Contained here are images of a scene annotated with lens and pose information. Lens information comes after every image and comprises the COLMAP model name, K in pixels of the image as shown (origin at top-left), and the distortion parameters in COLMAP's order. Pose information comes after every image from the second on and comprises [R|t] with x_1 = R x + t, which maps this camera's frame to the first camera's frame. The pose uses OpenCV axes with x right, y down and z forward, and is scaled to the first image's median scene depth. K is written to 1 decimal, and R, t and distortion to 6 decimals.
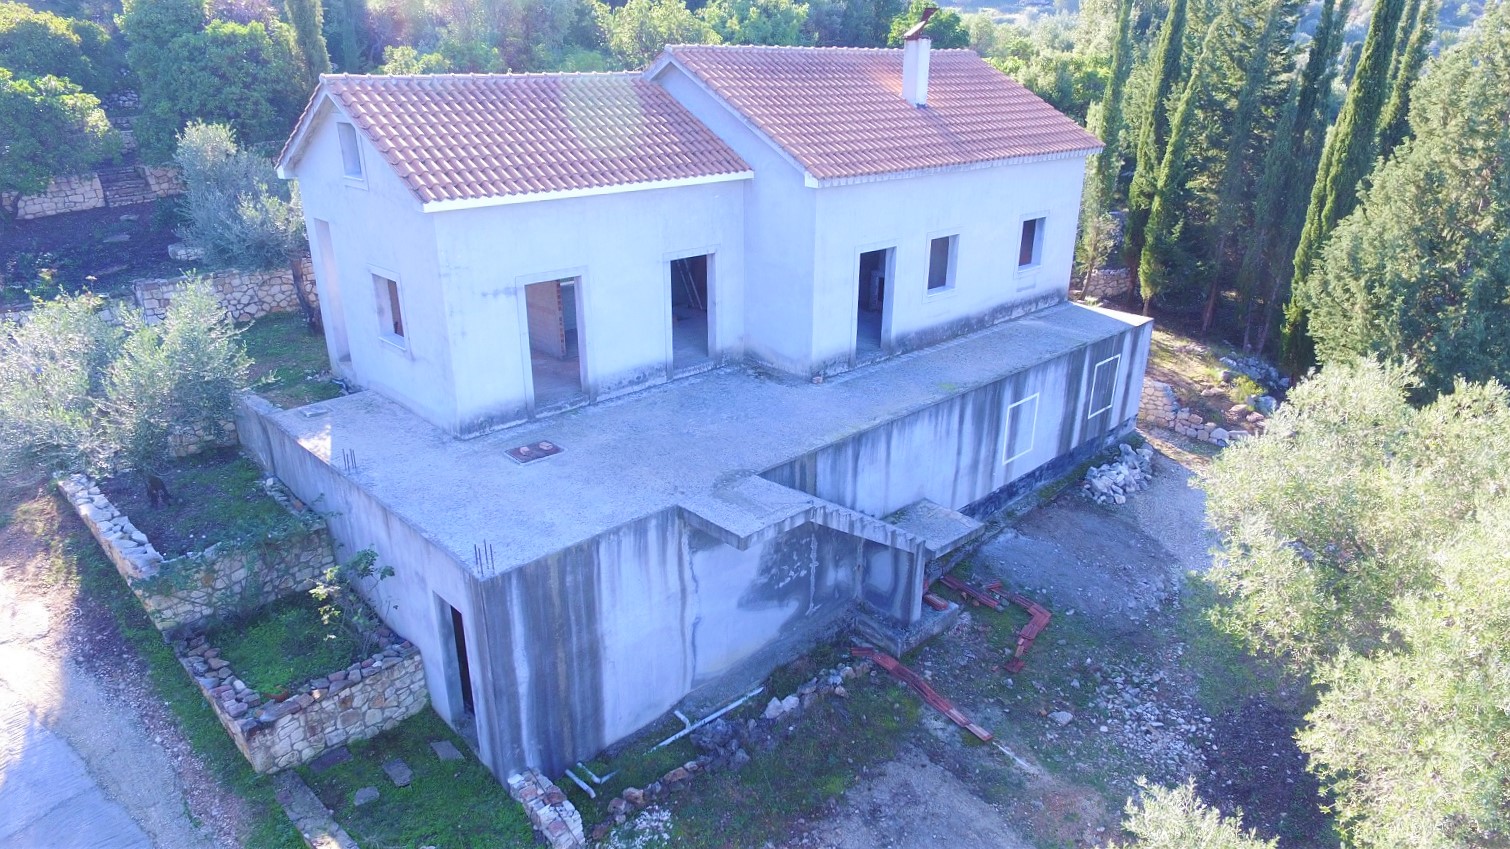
lens RADIAL K [[958.3, 0, 756.5], [0, 958.3, 471.9], [0, 0, 1]] dist [-0.006775, 0.005934]
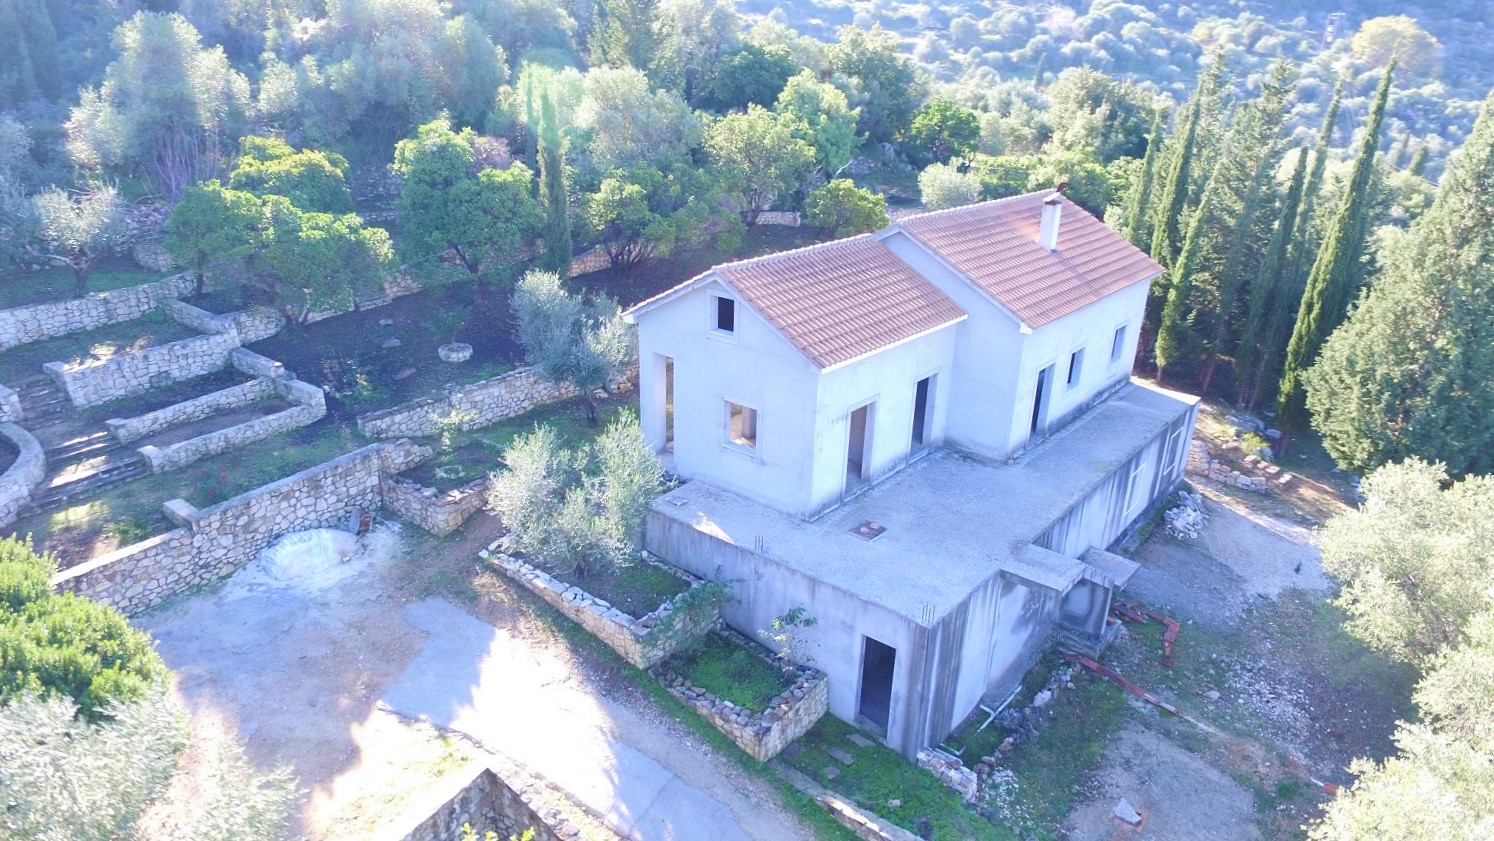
lens RADIAL K [[927.0, 0, 799.0], [0, 927.0, 481.3], [0, 0, 1]] dist [-0.002023, 0.004371]
pose [[0.991344, -0.027083, 0.128469, -0.398614], [0.026322, 0.999624, 0.007619, -0.084049], [-0.128627, -0.004171, 0.991684, -0.280302]]
